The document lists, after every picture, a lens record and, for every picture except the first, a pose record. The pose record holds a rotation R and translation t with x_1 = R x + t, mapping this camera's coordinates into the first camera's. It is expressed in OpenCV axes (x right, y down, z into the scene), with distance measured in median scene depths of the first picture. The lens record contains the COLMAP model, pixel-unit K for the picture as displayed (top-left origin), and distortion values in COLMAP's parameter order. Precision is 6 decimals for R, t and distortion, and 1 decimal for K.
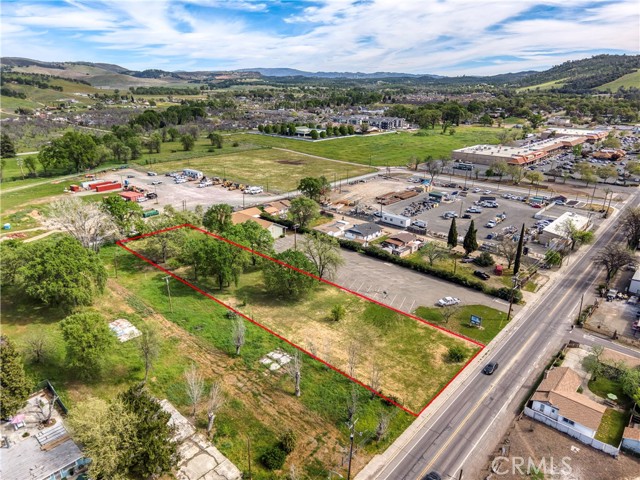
lens RADIAL K [[420.1, 0, 321.0], [0, 420.1, 257.0], [0, 0, 1]] dist [0.027779, -0.023516]
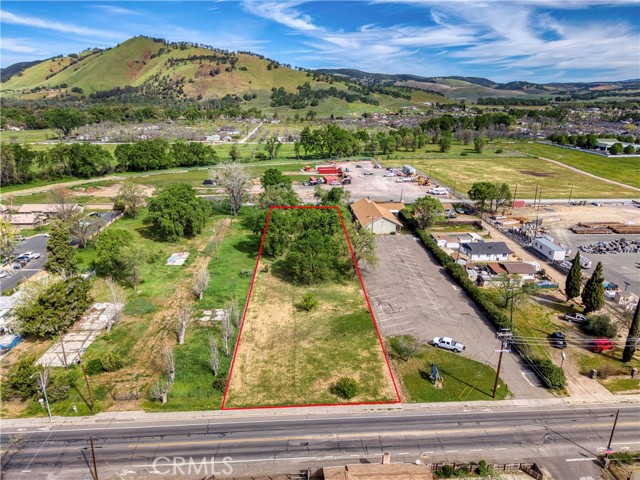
lens RADIAL K [[427.7, 0, 320.0], [0, 427.7, 240.0], [0, 0, 1]] dist [0.027160, -0.025332]
pose [[0.717042, 0.223036, -0.660383, 0.463465], [-0.266768, 0.963102, 0.035619, -0.027854], [0.643961, 0.150629, 0.750083, 0.209333]]
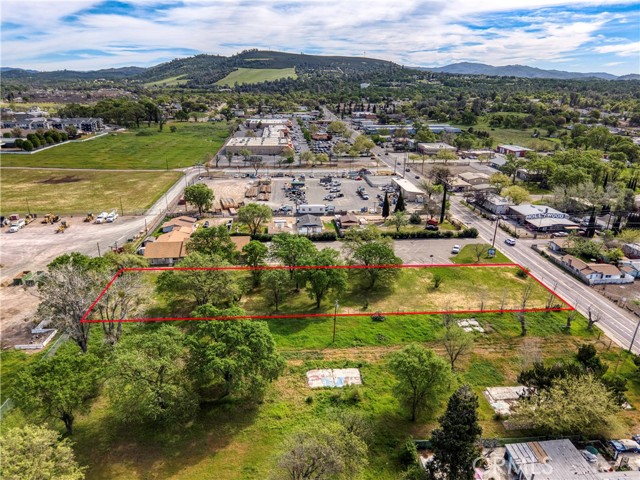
lens RADIAL K [[420.1, 0, 321.0], [0, 420.1, 257.0], [0, 0, 1]] dist [0.027779, -0.023516]
pose [[0.674587, -0.283530, 0.681575, -0.685286], [0.277072, 0.953043, 0.122227, -0.114420], [-0.684225, 0.106393, 0.721468, 0.267427]]
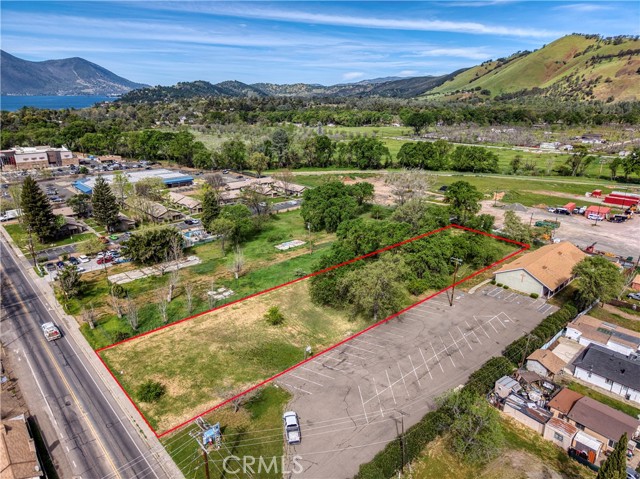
lens RADIAL K [[427.7, 0, 320.0], [0, 427.7, 239.5], [0, 0, 1]] dist [0.027160, -0.025332]
pose [[-0.094771, 0.314705, -0.944447, 0.583480], [-0.383505, 0.863950, 0.326365, -0.233986], [0.918663, 0.393130, 0.038814, 0.711139]]
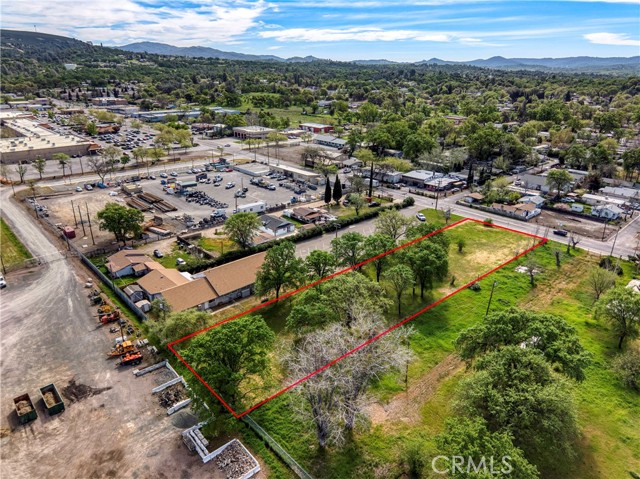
lens RADIAL K [[420.1, 0, 321.0], [0, 420.1, 256.5], [0, 0, 1]] dist [0.027779, -0.023516]
pose [[0.080508, -0.415343, 0.906095, -0.861796], [0.369917, 0.856576, 0.359777, -0.335255], [-0.925570, 0.306215, 0.222603, 0.805611]]
